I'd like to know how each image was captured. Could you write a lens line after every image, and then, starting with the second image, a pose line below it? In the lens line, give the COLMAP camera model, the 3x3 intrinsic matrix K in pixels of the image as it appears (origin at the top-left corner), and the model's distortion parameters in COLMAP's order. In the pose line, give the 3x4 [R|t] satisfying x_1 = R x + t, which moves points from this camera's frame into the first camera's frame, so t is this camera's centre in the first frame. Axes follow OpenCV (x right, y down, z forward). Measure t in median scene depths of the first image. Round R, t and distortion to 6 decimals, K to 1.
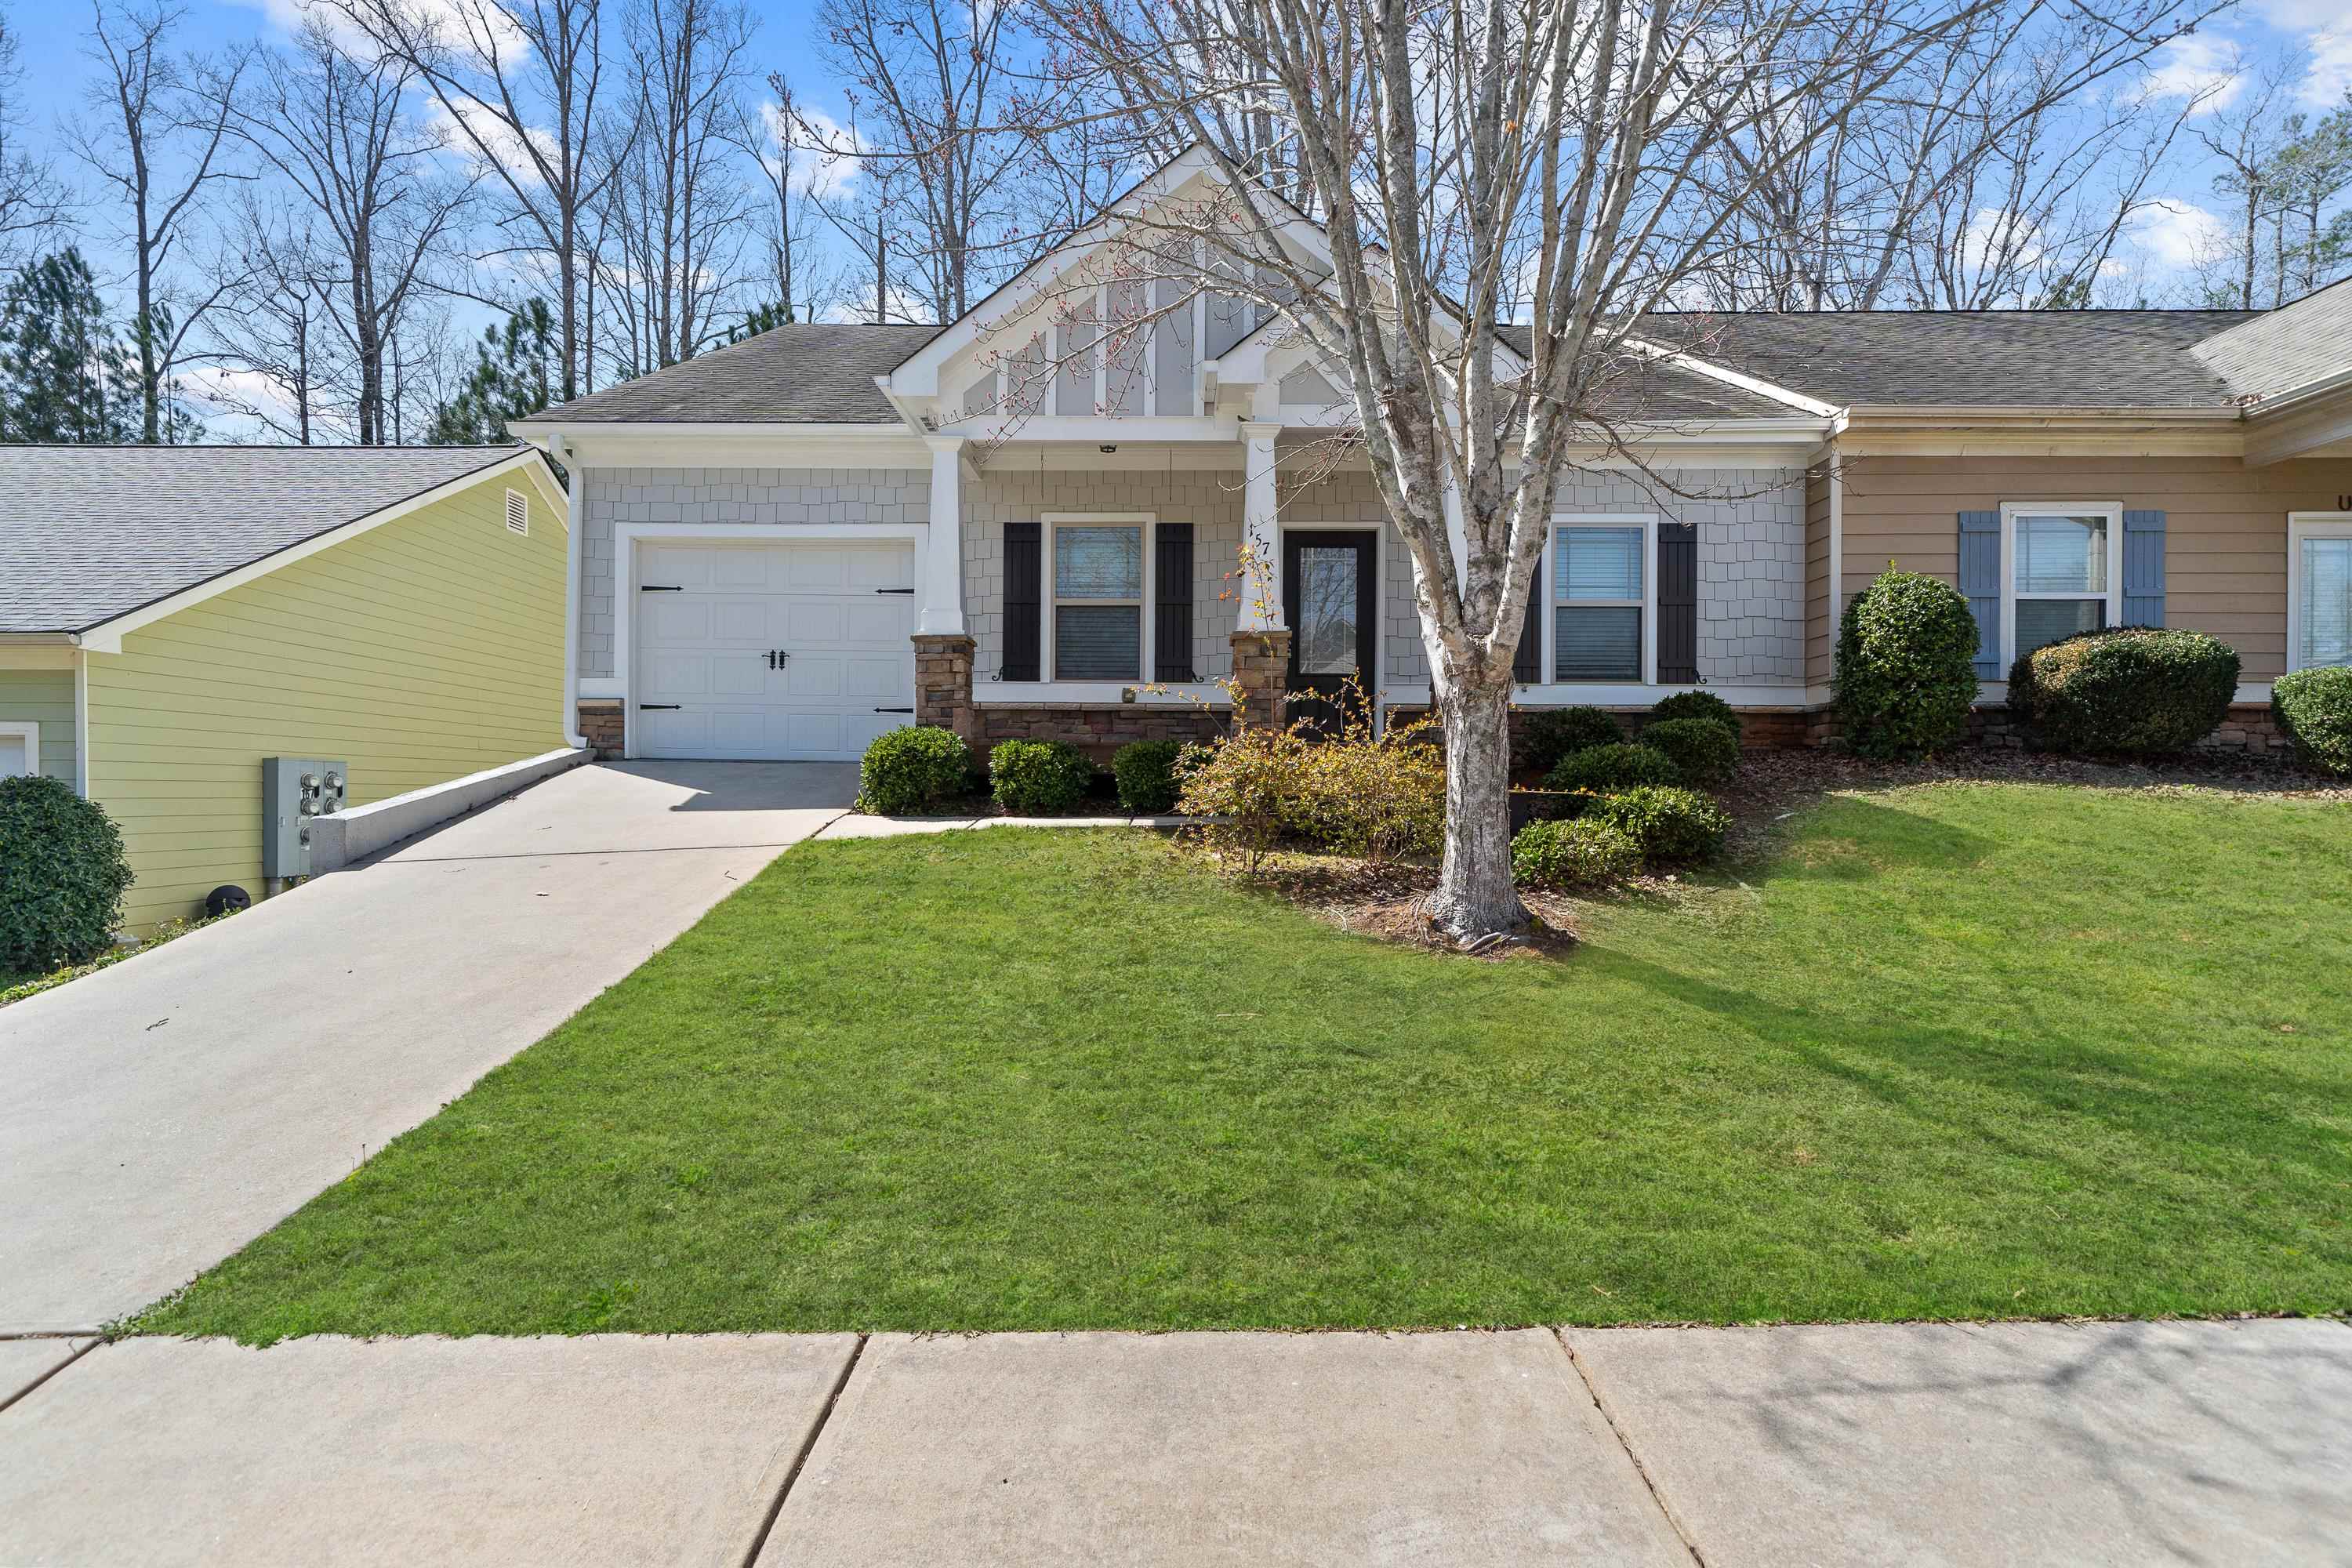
lens RADIAL K [[721.4, 0, 1175.5], [0, 721.4, 745.7], [0, 0, 1]] dist [0.002110, 0.000027]
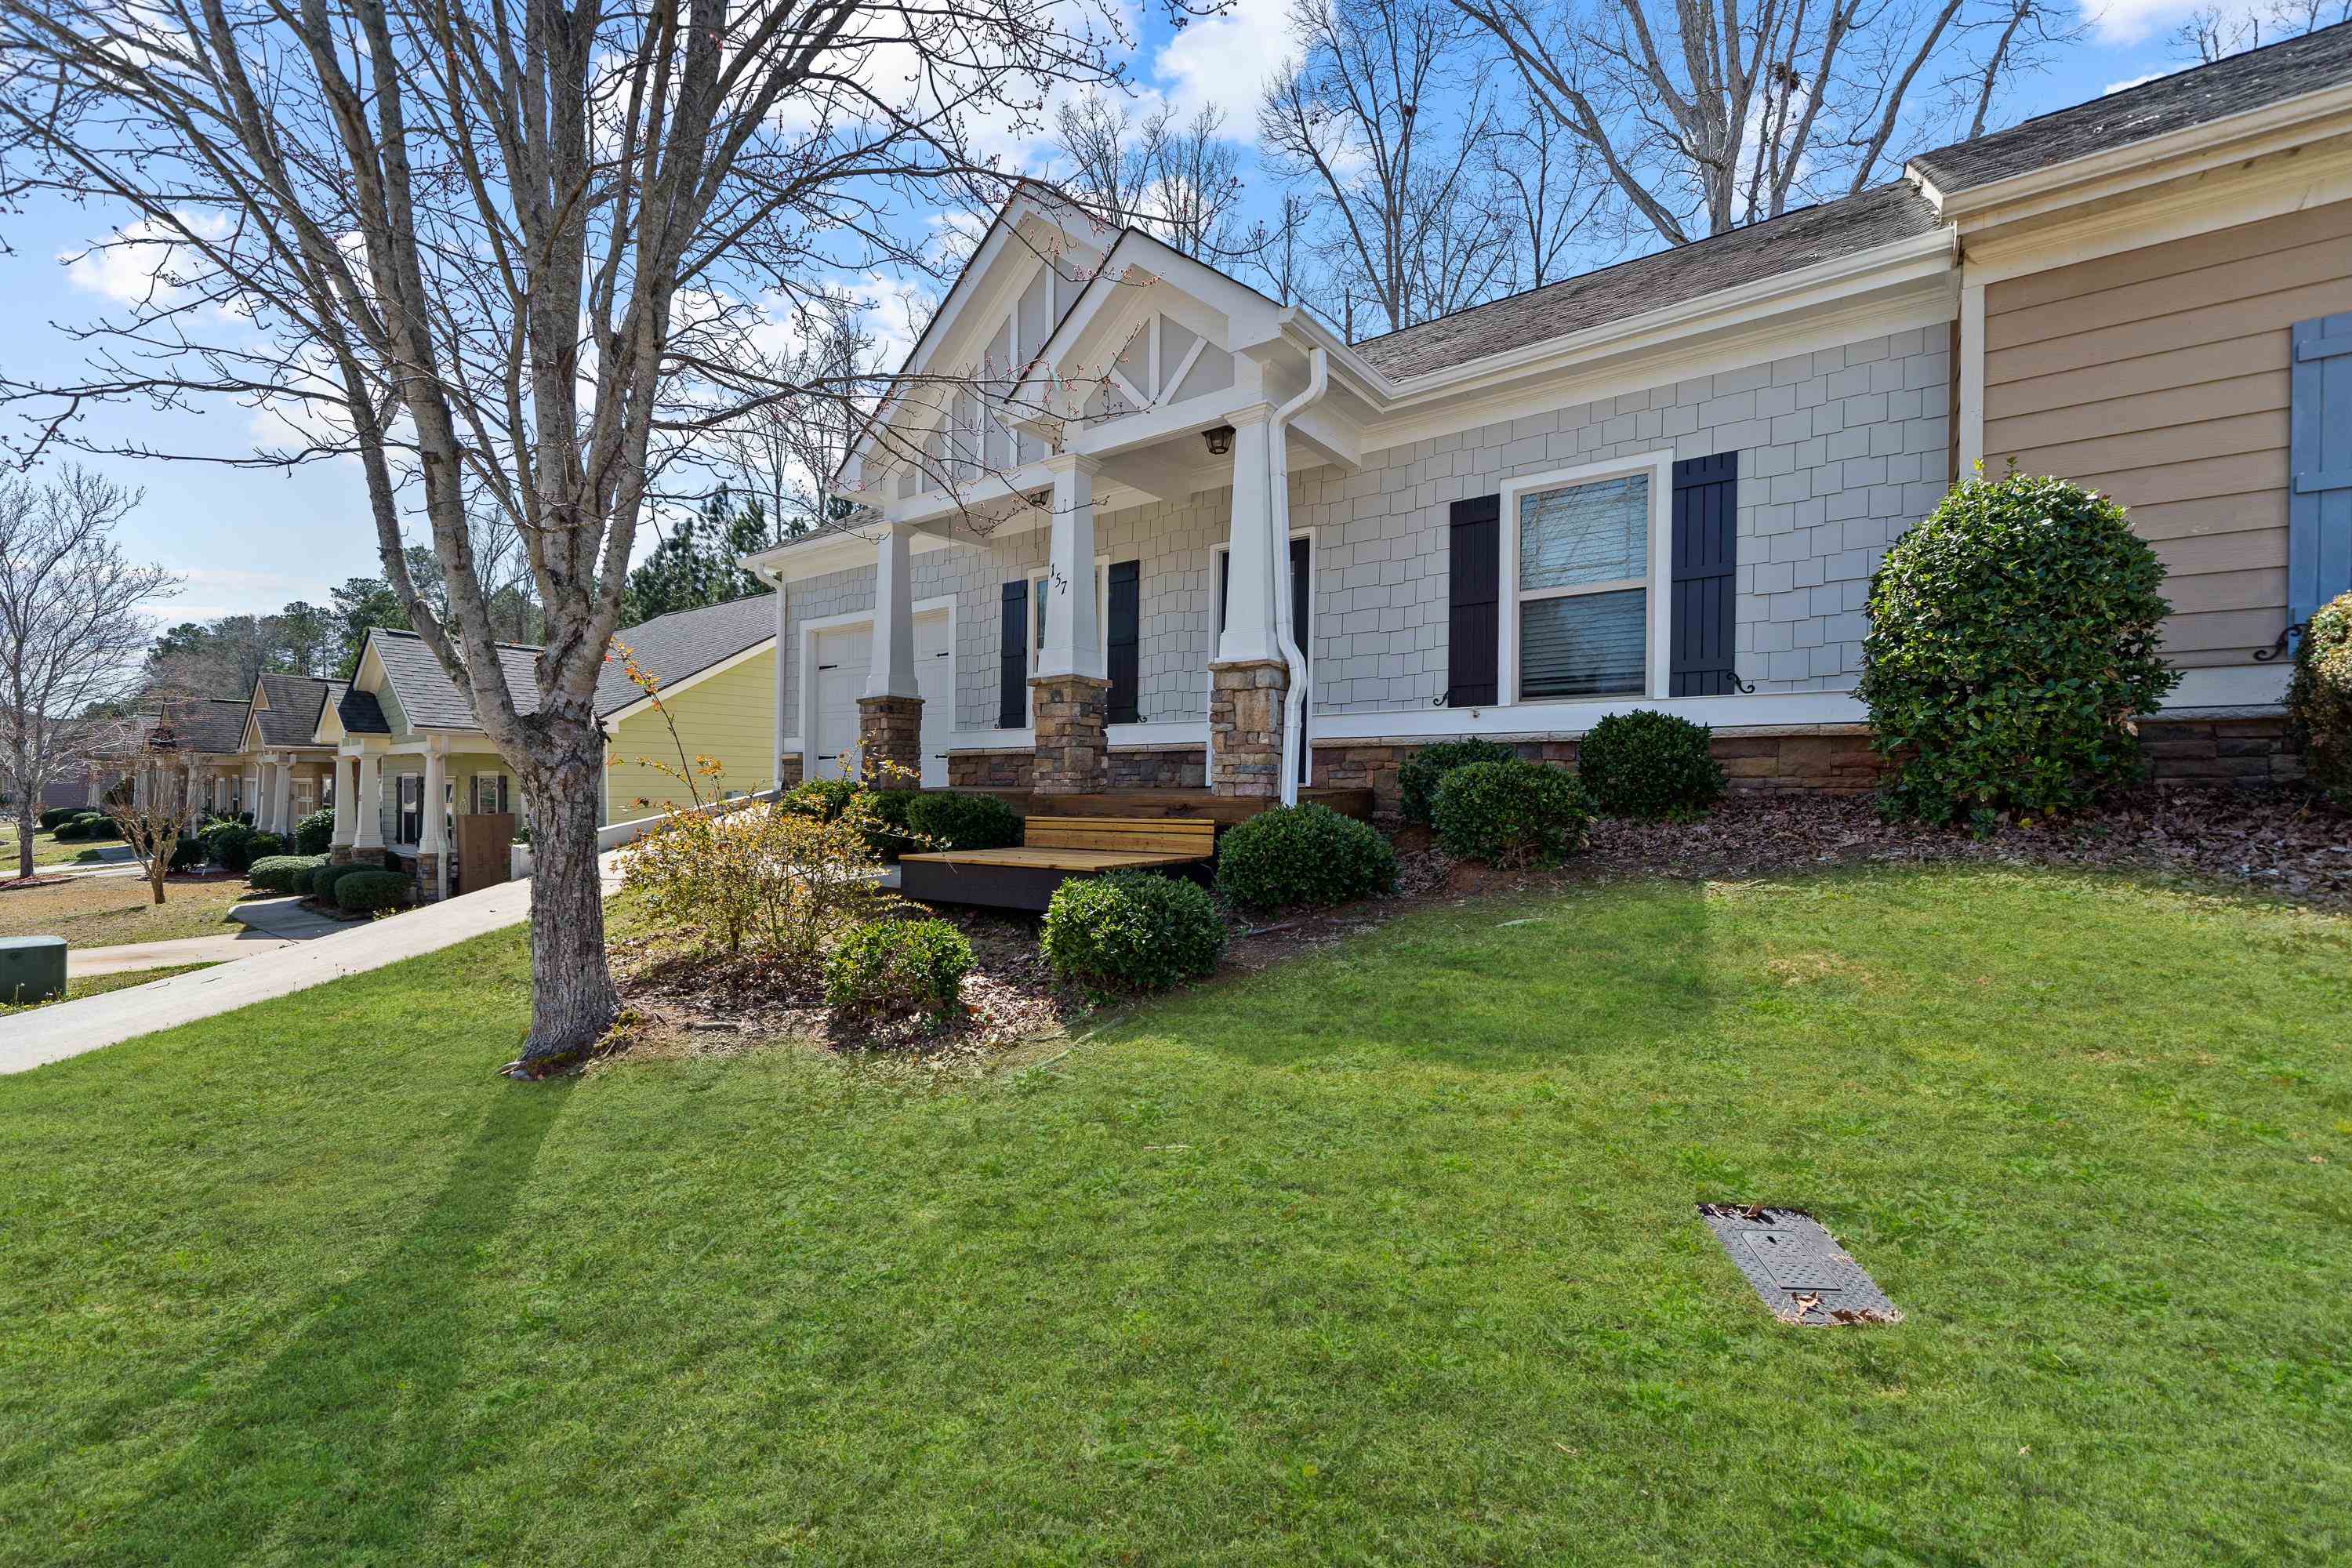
lens RADIAL K [[951.0, 0, 1174.7], [0, 951.0, 787.3], [0, 0, 1]] dist [0.011541, 0.000038]
pose [[0.803126, -0.000200, -0.595809, 0.820826], [-0.001878, 0.999994, -0.002867, 0.003125], [0.595806, 0.003421, 0.803121, -0.004155]]
